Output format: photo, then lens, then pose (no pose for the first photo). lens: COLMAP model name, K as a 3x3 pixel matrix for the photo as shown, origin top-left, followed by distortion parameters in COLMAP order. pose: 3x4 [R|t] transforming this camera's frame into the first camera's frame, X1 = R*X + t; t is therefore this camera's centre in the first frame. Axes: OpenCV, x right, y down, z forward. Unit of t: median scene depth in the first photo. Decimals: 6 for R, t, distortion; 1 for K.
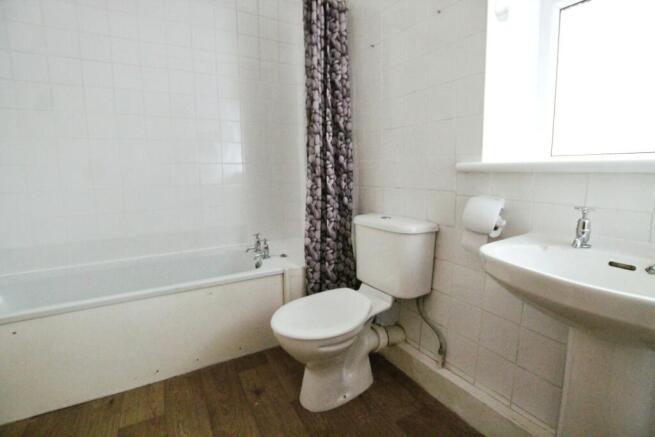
lens RADIAL K [[311.2, 0, 327.8], [0, 311.2, 217.9], [0, 0, 1]] dist [-0.021809, 0.001605]
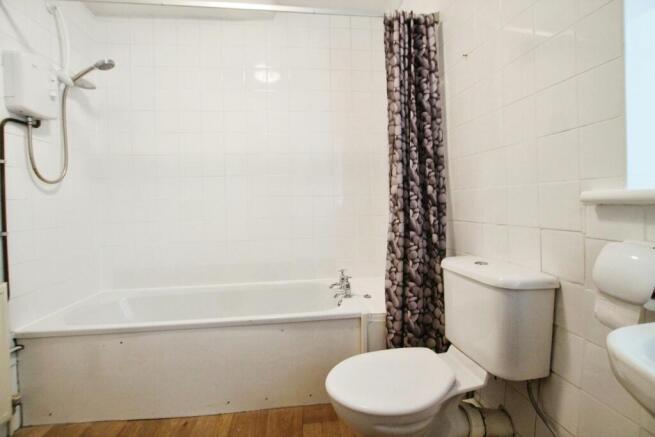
lens RADIAL K [[311.2, 0, 327.1], [0, 311.2, 216.3], [0, 0, 1]] dist [-0.021809, 0.001605]
pose [[0.925173, 0.008837, -0.379442, 0.109631], [-0.048778, 0.994207, -0.095777, -0.021276], [0.376397, 0.107119, 0.920245, 0.124132]]
